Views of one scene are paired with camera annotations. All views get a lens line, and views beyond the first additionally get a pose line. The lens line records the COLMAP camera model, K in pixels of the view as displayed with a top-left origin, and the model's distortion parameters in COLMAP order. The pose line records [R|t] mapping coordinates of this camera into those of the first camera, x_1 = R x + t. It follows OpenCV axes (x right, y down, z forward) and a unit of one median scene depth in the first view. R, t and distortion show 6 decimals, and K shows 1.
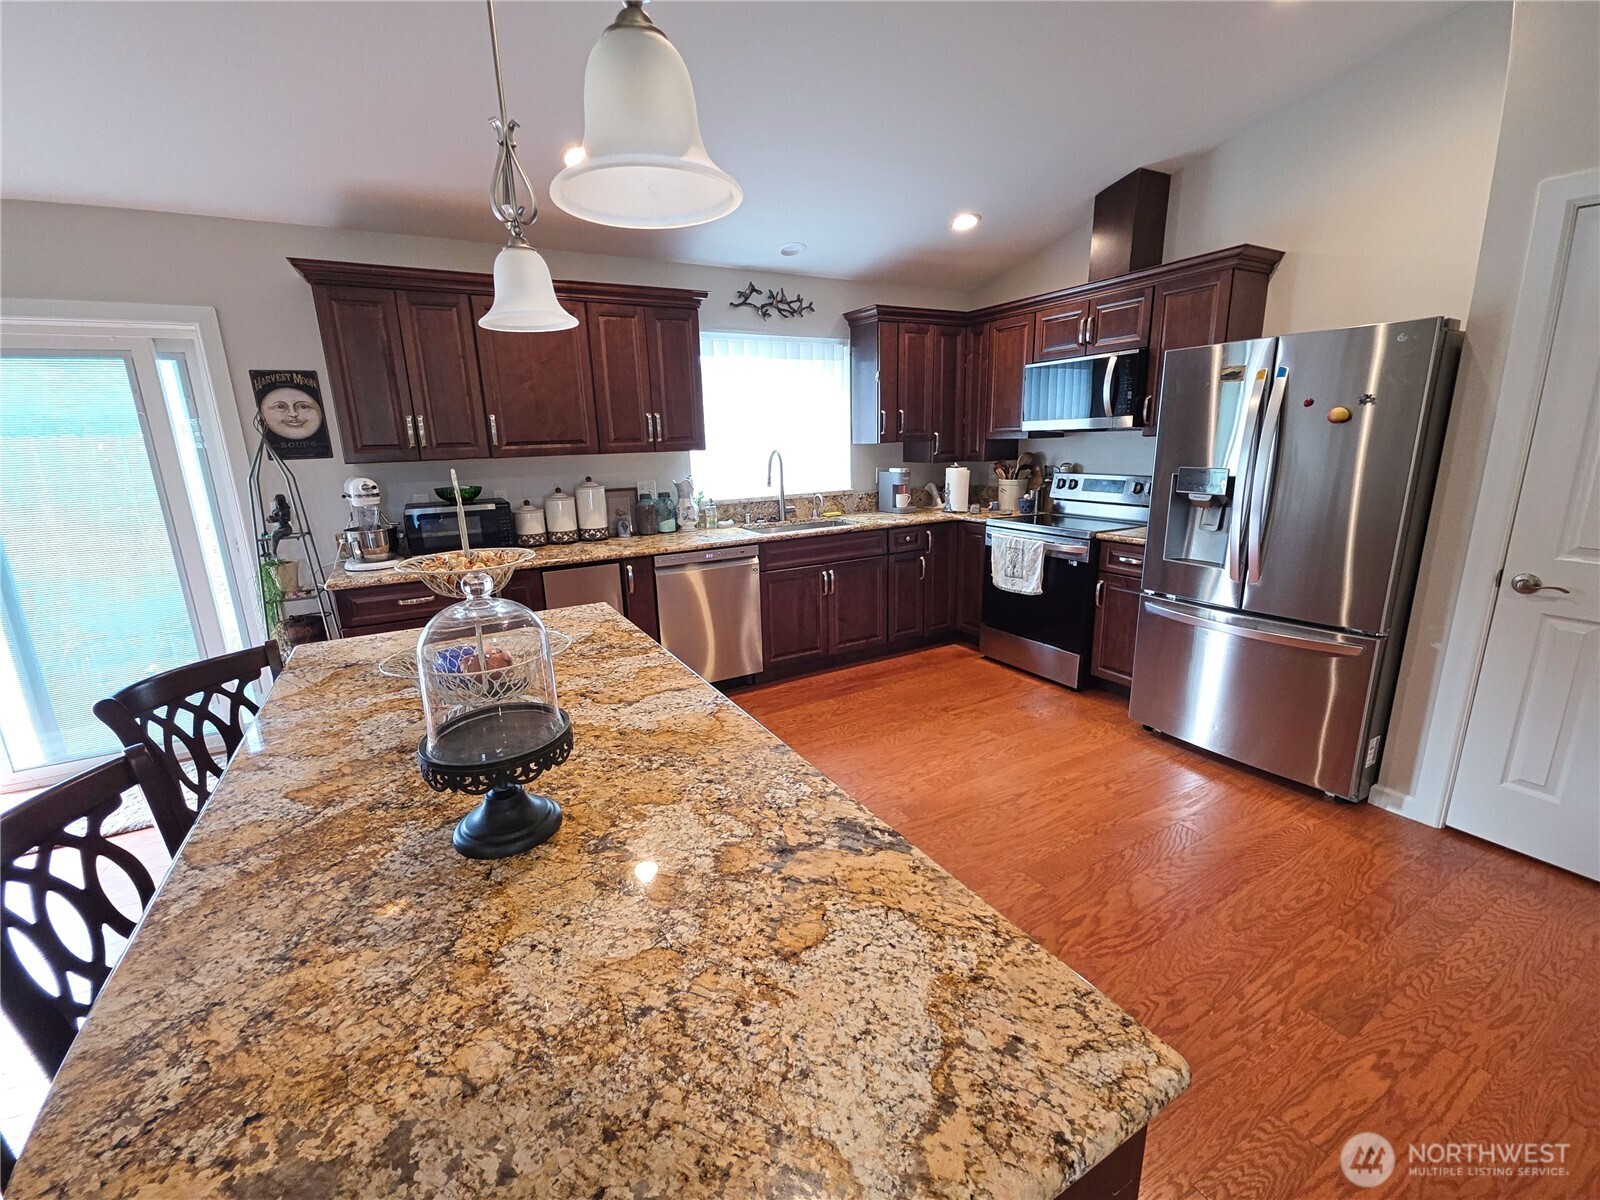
lens RADIAL K [[663.0, 0, 797.3], [0, 663.0, 597.8], [0, 0, 1]] dist [0.003553, 0.000060]
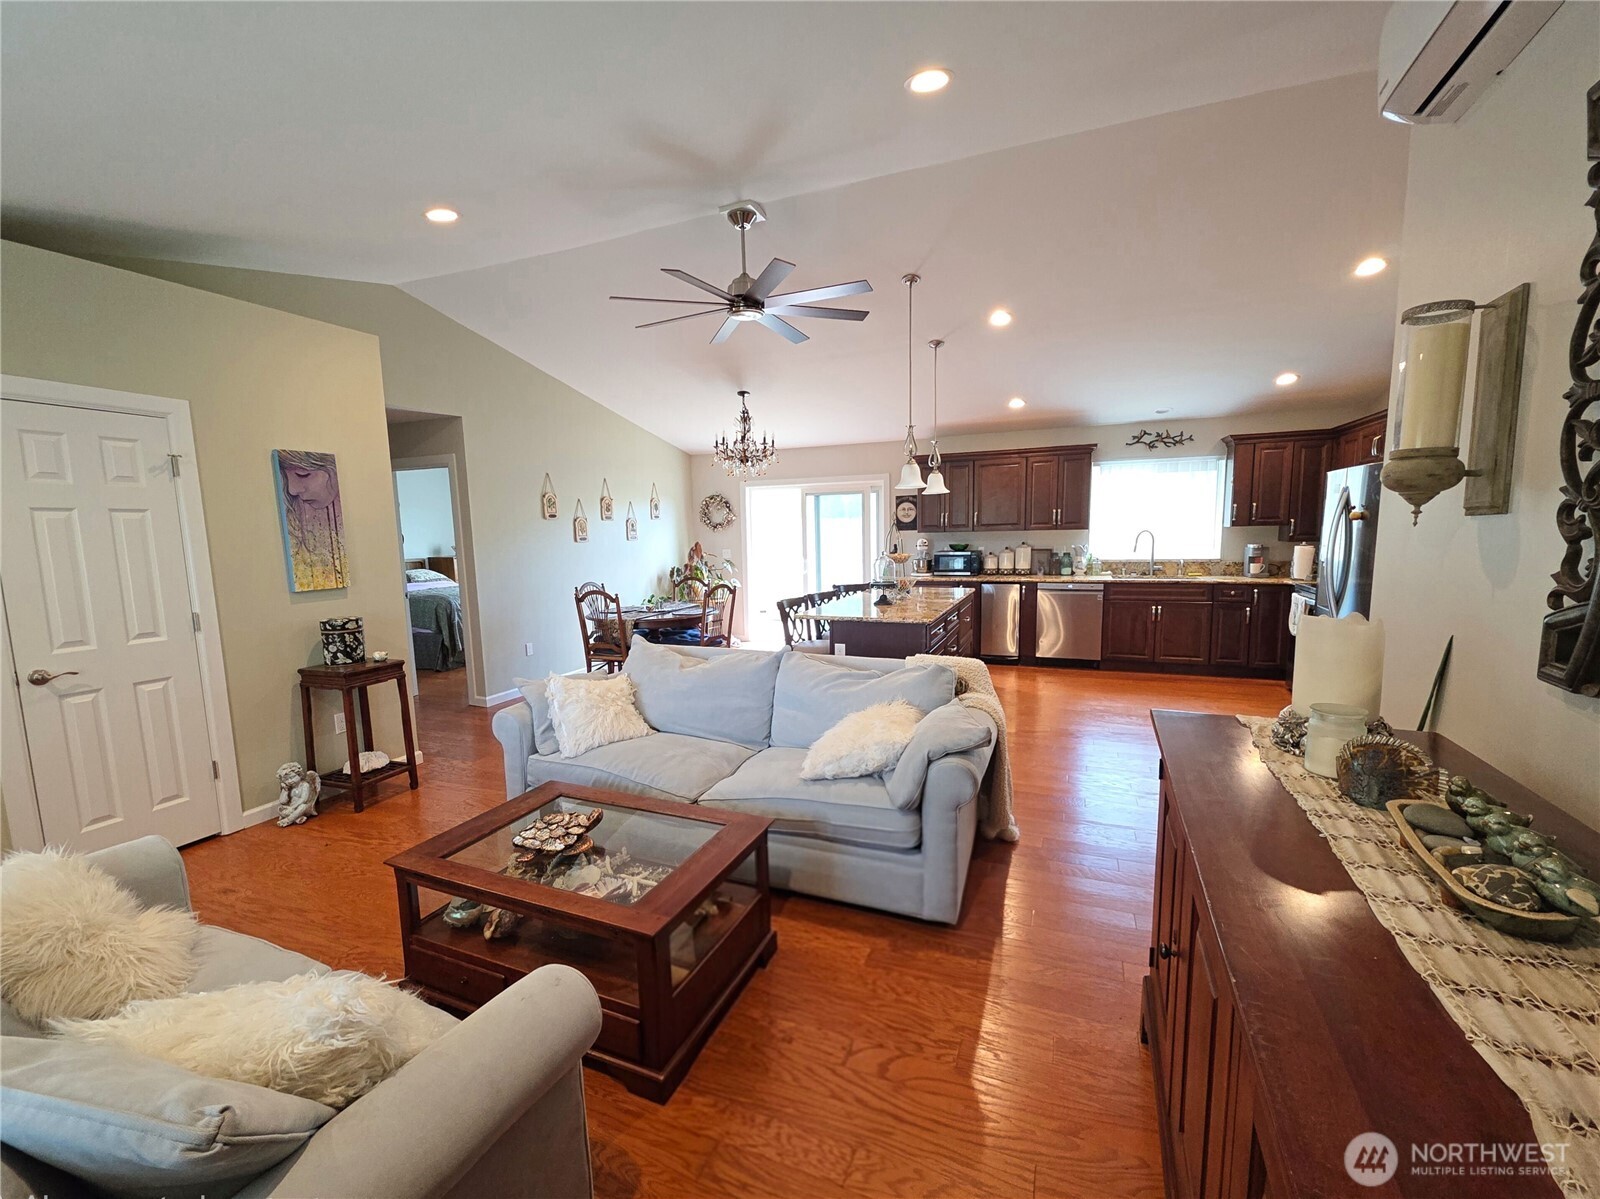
lens RADIAL K [[663.2, 0, 790.8], [0, 663.2, 613.1], [0, 0, 1]] dist [0.000123, -0.000091]
pose [[0.615985, 0.114766, -0.779353, 0.760445], [-0.183028, 0.983108, 0.000109, 0.137975], [0.766201, 0.142576, 0.626585, -0.665174]]
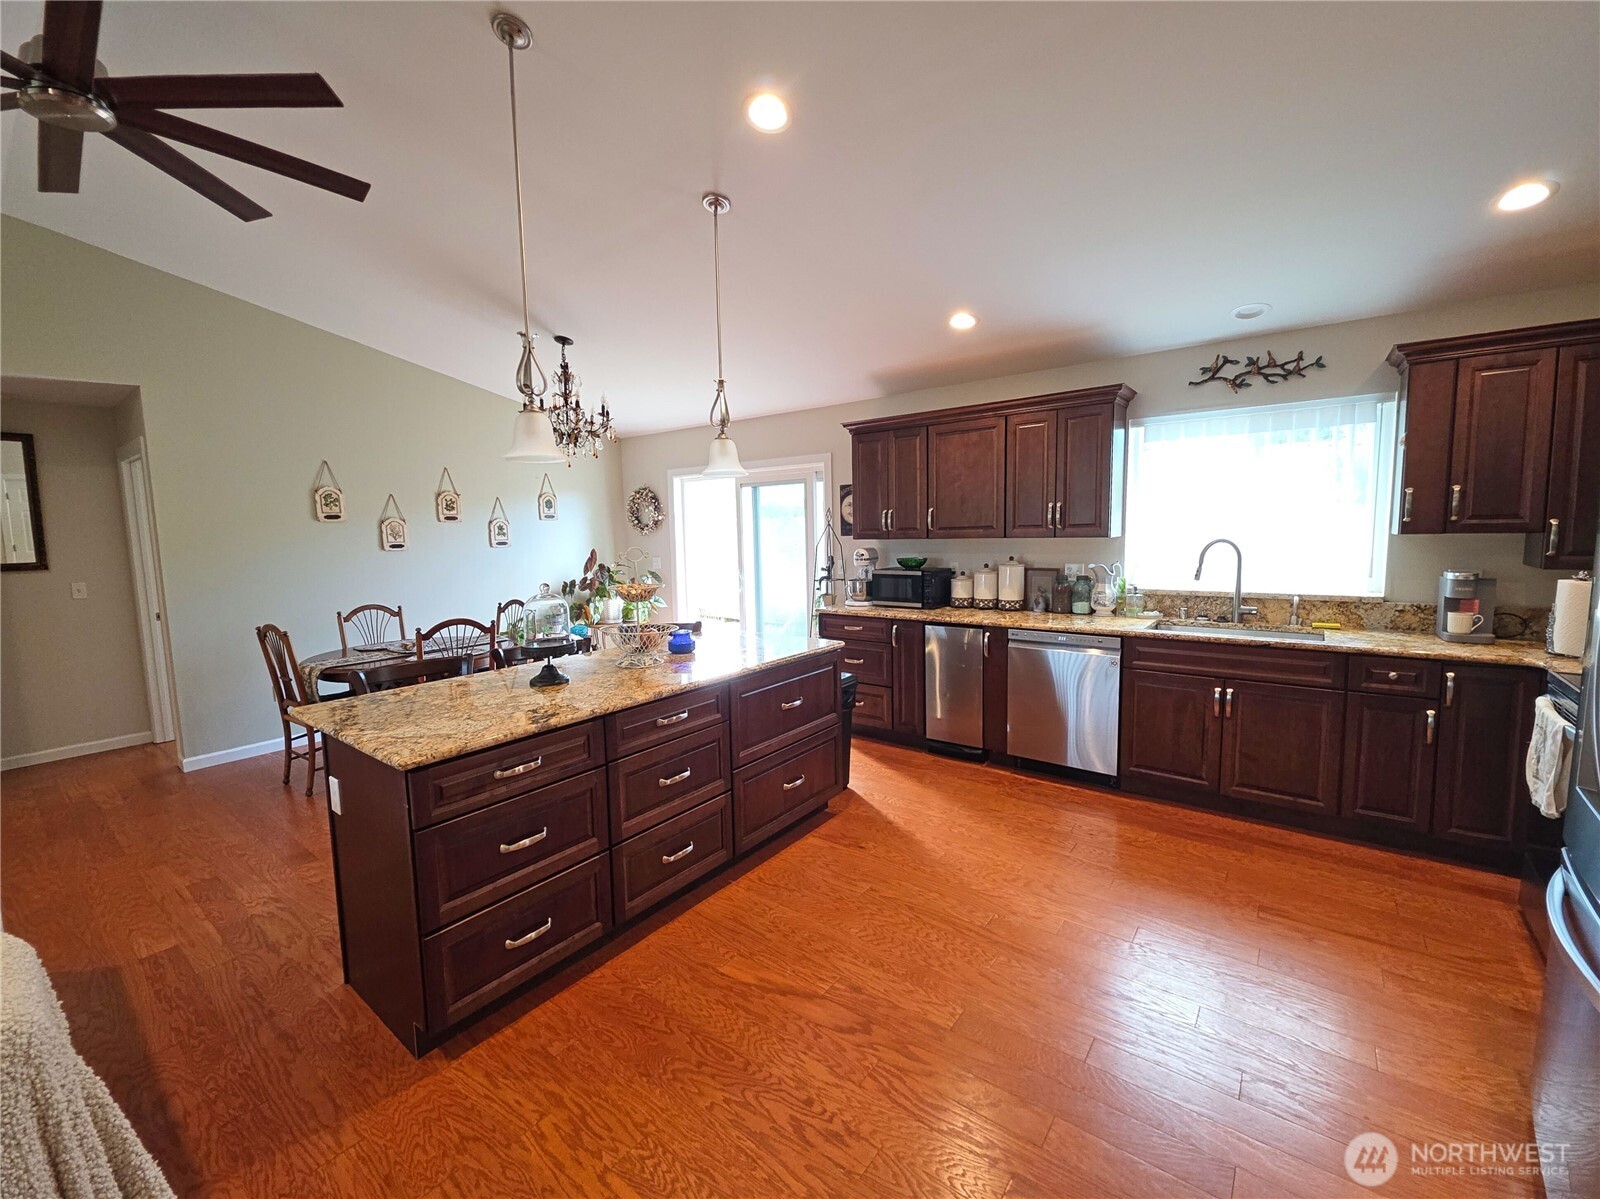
lens RADIAL K [[659.0, 0, 796.1], [0, 659.0, 594.3], [0, 0, 1]] dist [0.010142, -0.005924]
pose [[0.392042, 0.111809, -0.913127, 0.581565], [-0.208693, 0.977518, 0.030093, -0.069613], [0.895963, 0.178765, 0.406562, 0.189630]]
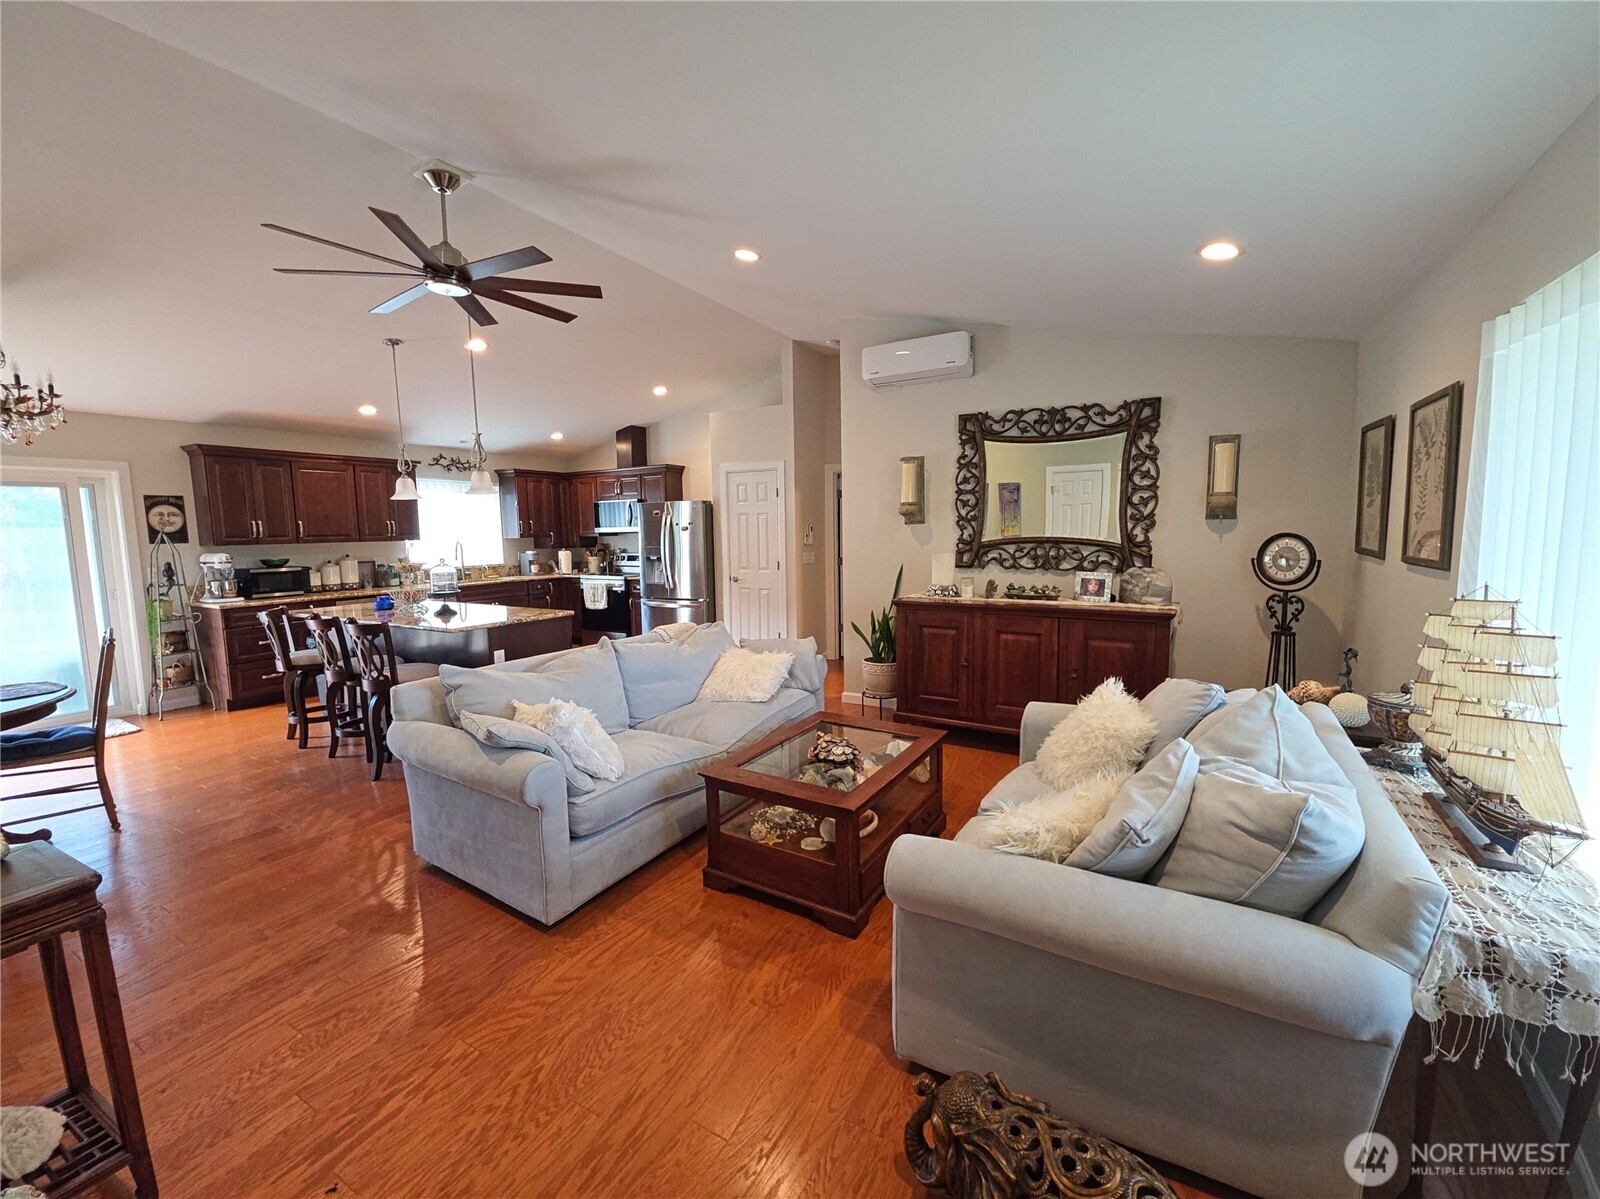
lens RADIAL K [[654.5, 0, 795.1], [0, 654.5, 595.9], [0, 0, 1]] dist [0.002284, 0.000053]
pose [[0.863805, -0.038065, 0.502387, -0.156533], [0.112584, 0.986511, -0.118832, 0.264832], [-0.491087, 0.159208, 0.856438, -1.055849]]
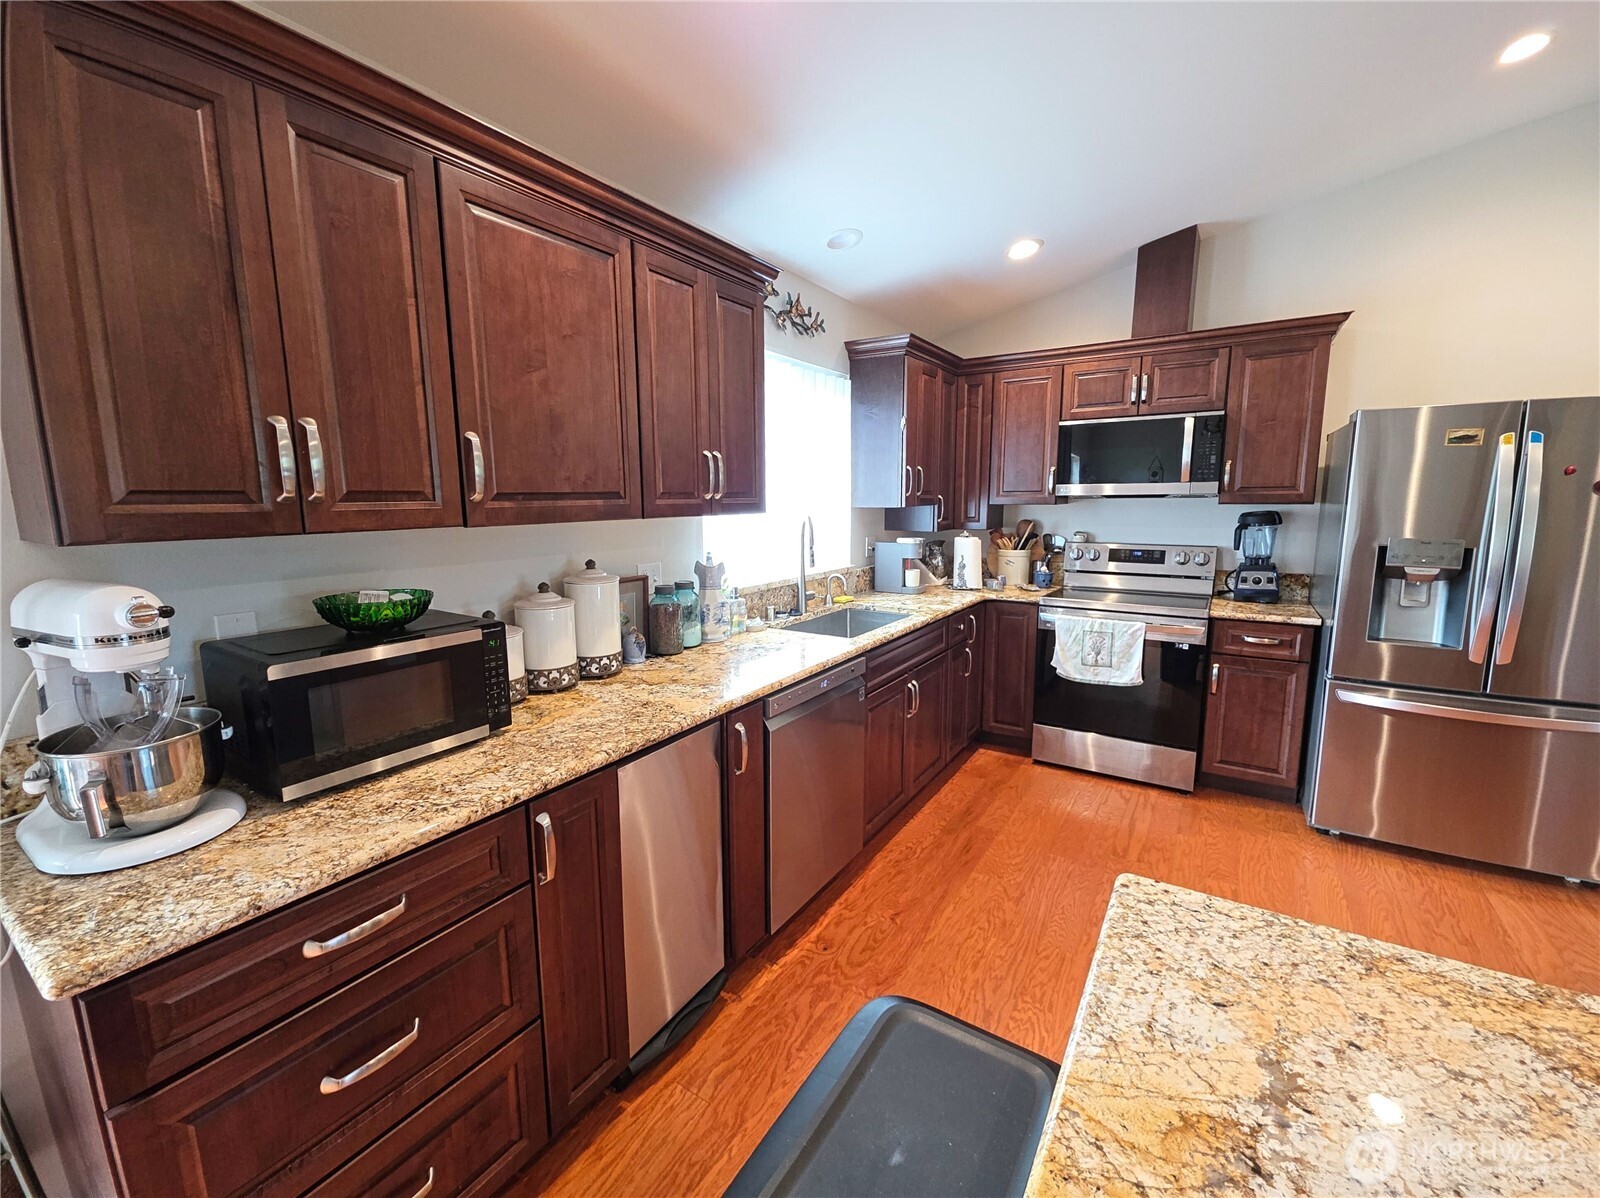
lens RADIAL K [[659.0, 0, 796.1], [0, 659.0, 593.8], [0, 0, 1]] dist [0.010142, -0.005924]
pose [[0.885067, -0.046377, 0.463148, -0.400212], [0.092577, 0.992684, -0.077513, -0.093817], [-0.456164, 0.111481, 0.882885, 0.433097]]
